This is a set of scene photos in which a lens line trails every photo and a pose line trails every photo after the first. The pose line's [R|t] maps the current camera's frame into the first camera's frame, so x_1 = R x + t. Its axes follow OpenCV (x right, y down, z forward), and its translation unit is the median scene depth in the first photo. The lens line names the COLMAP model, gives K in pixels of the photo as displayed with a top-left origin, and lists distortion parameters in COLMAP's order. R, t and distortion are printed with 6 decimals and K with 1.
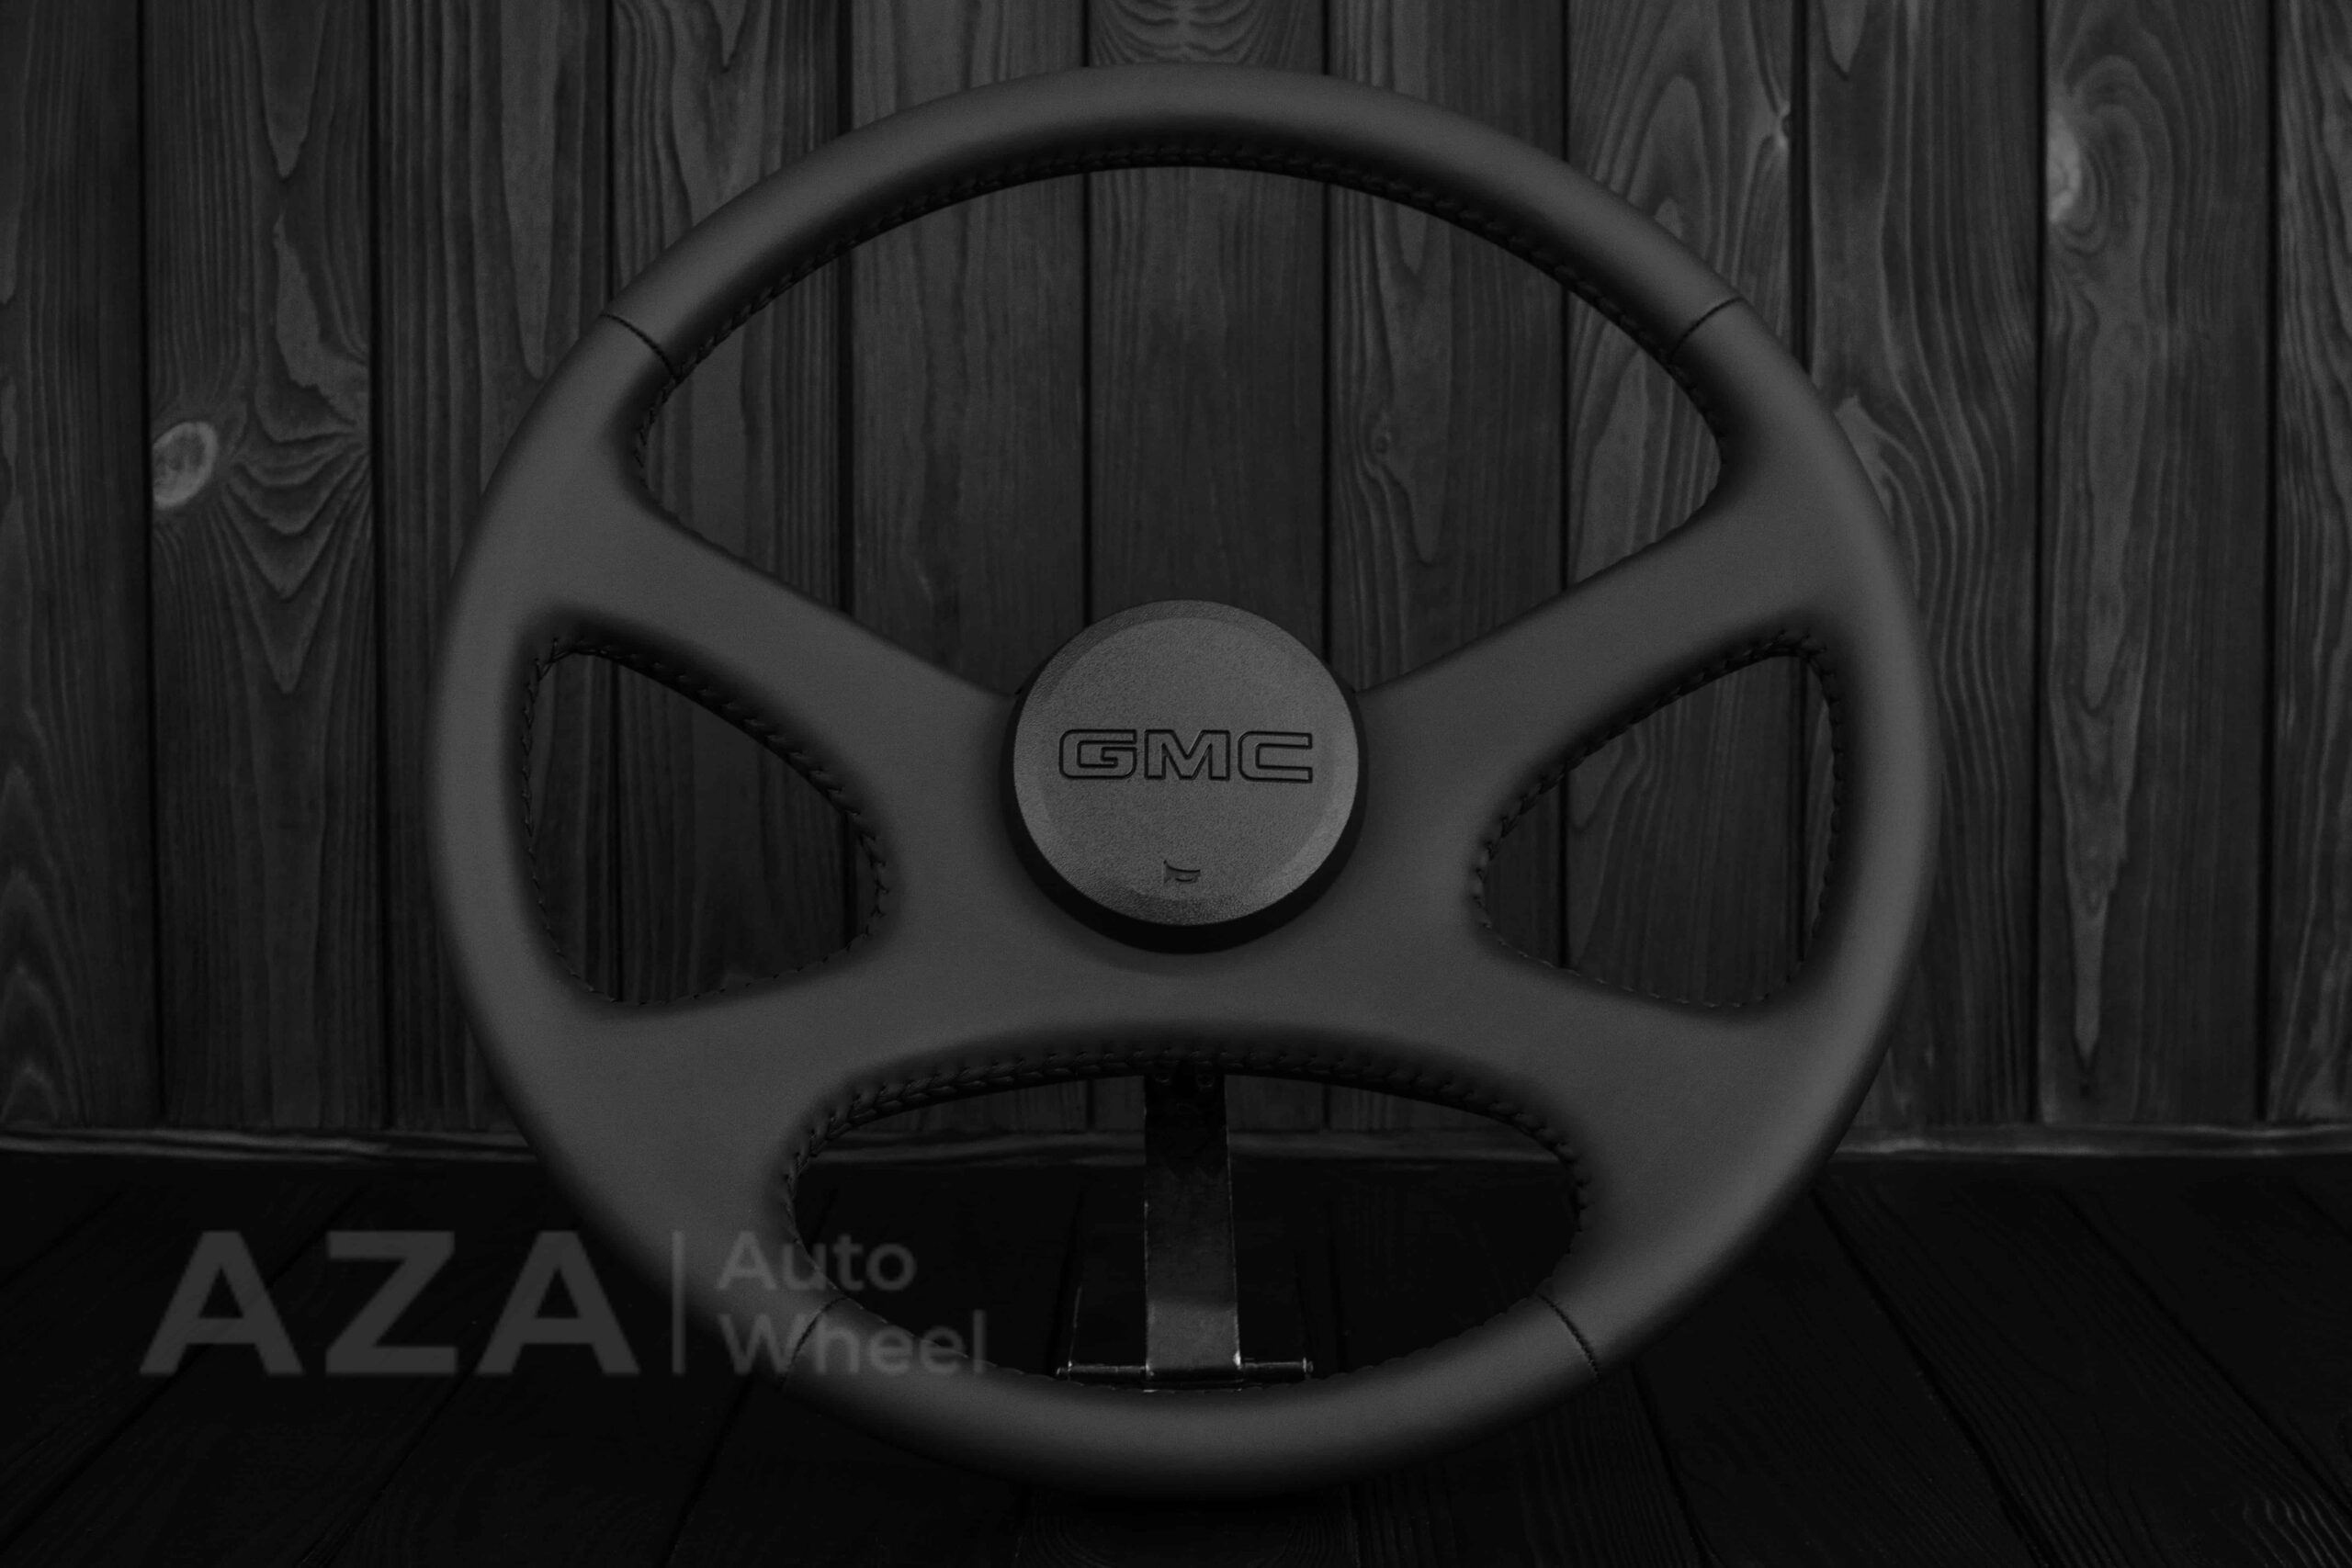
lens RADIAL K [[3556.0, 0, 1165.5], [0, 3556.0, 778.6], [0, 0, 1]] dist [-0.209156, 0.229609]
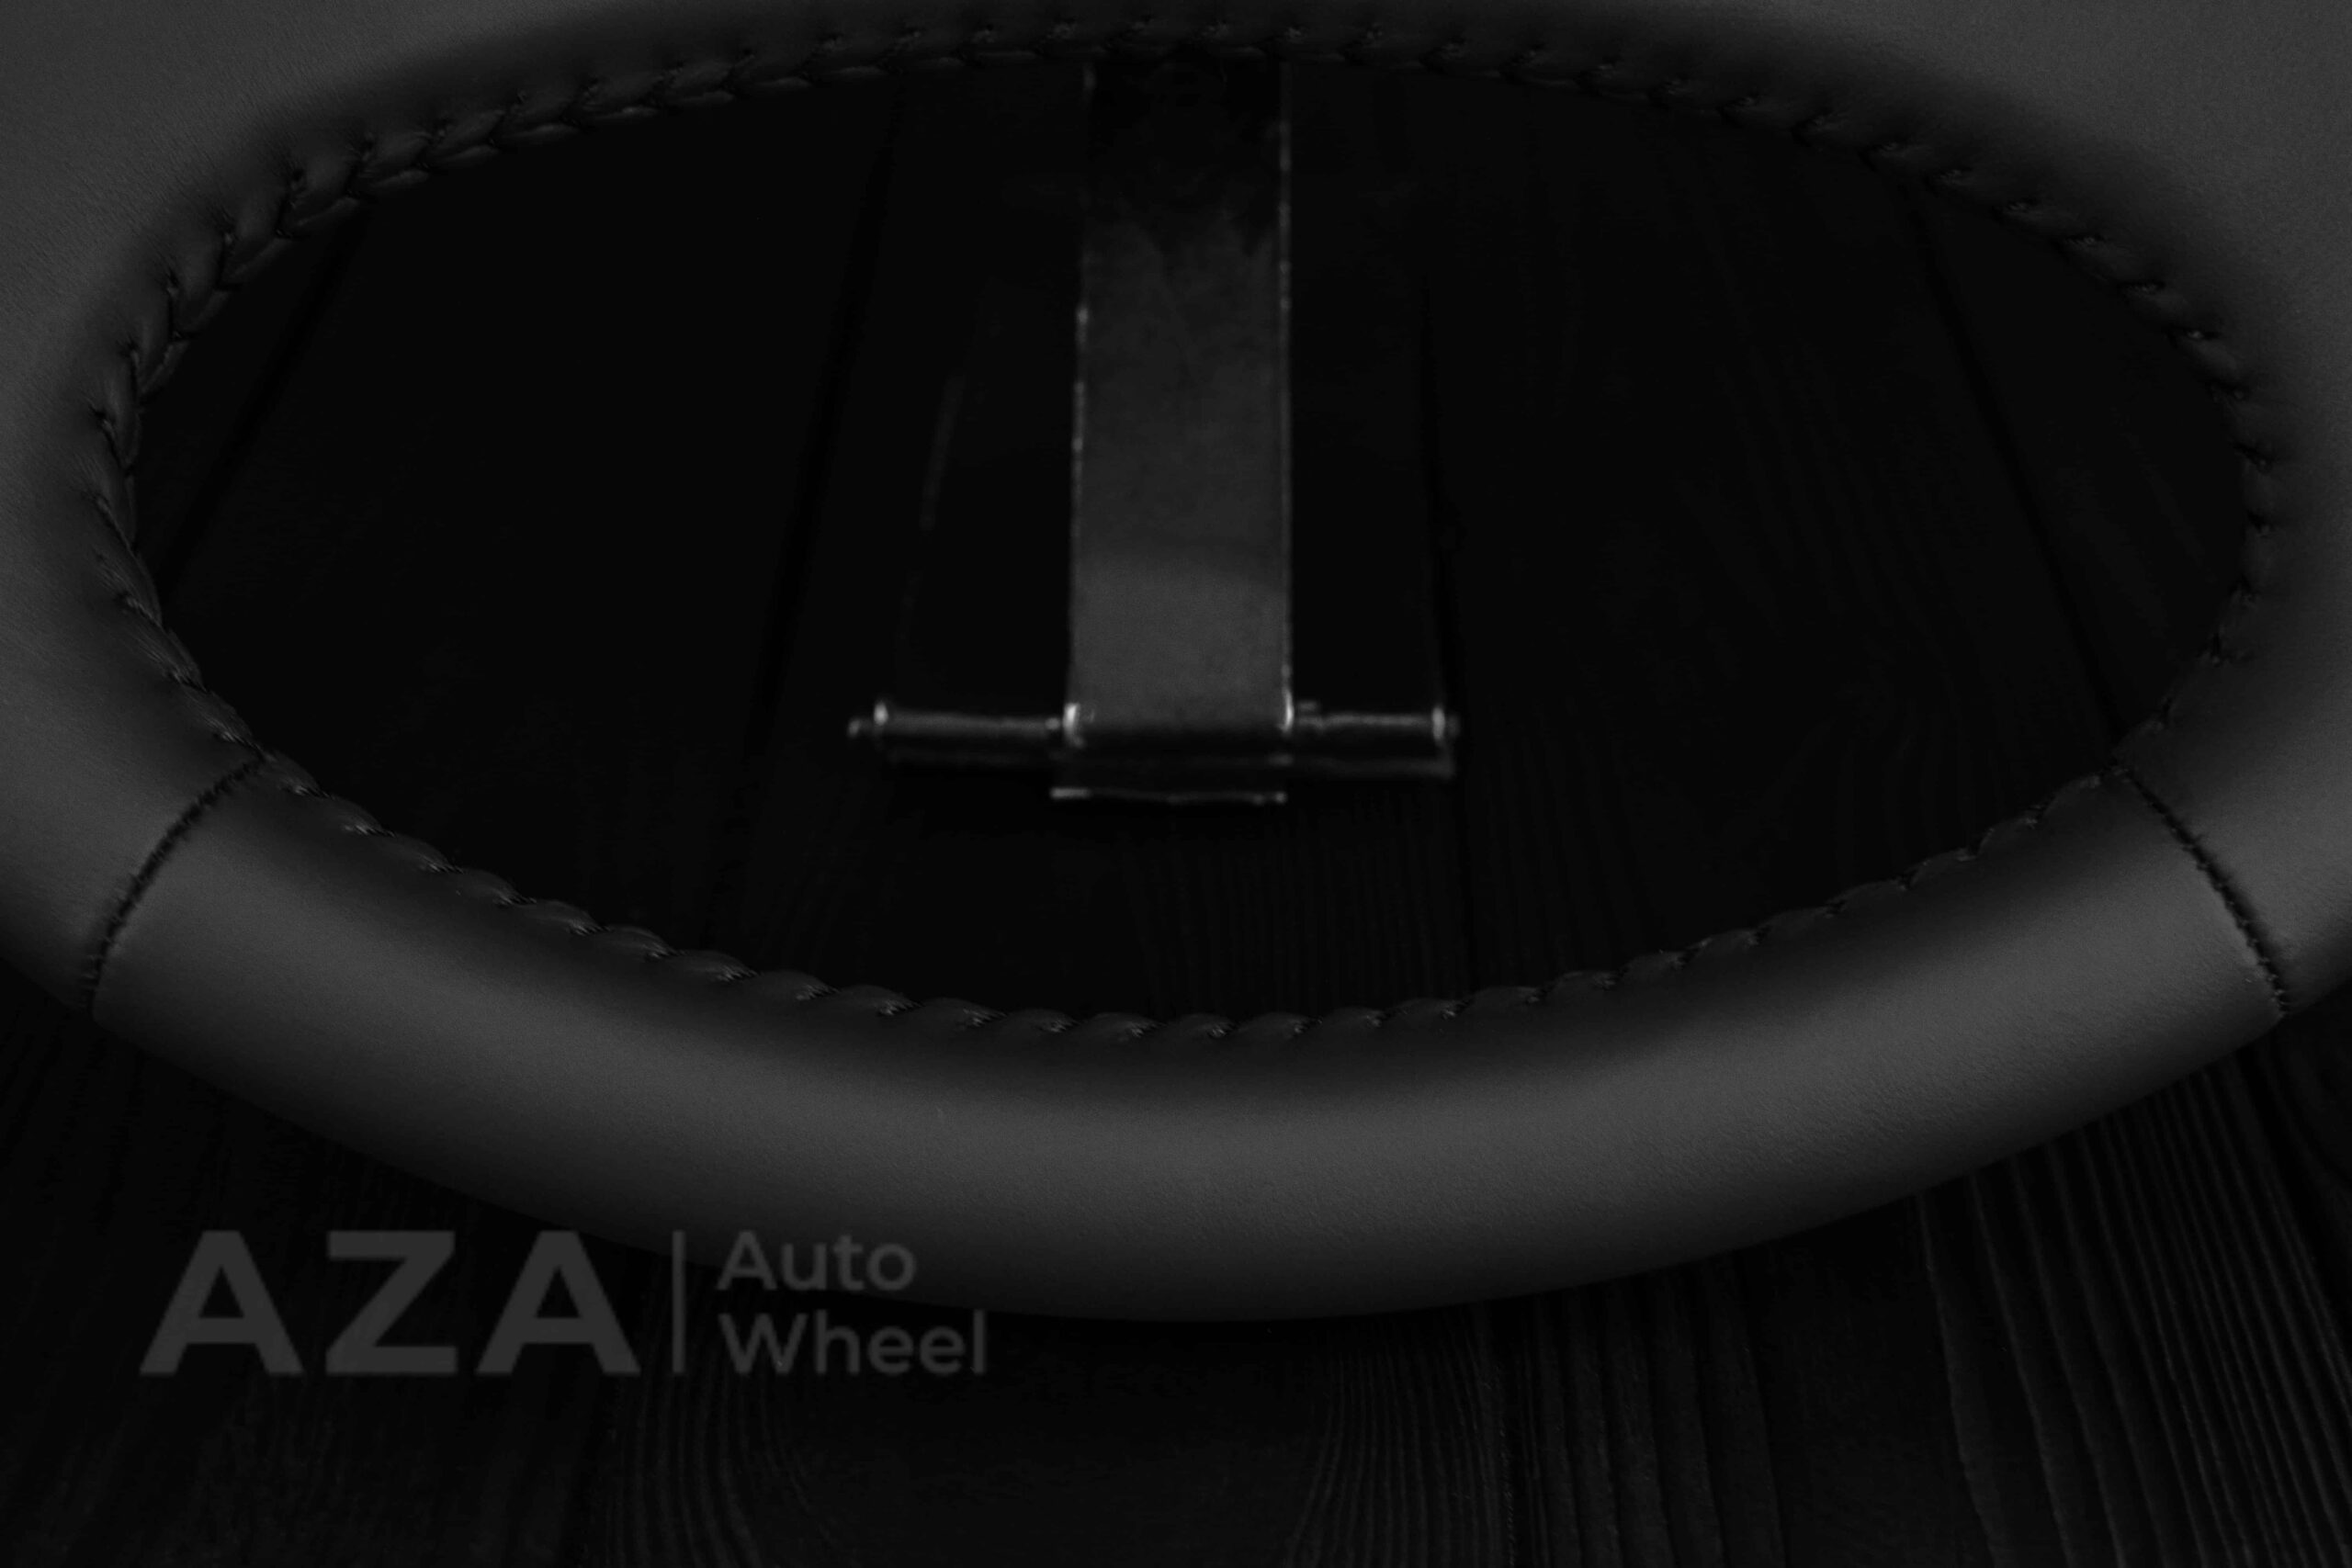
lens RADIAL K [[3459.1, 0, 1089.2], [0, 3459.1, 785.4], [0, 0, 1]] dist [-0.733665, 3.823743]
pose [[0.999911, 0.009014, 0.009840, -0.007374], [-0.012400, 0.900115, 0.435477, -0.005307], [-0.004932, -0.435560, 0.900146, 0.660355]]
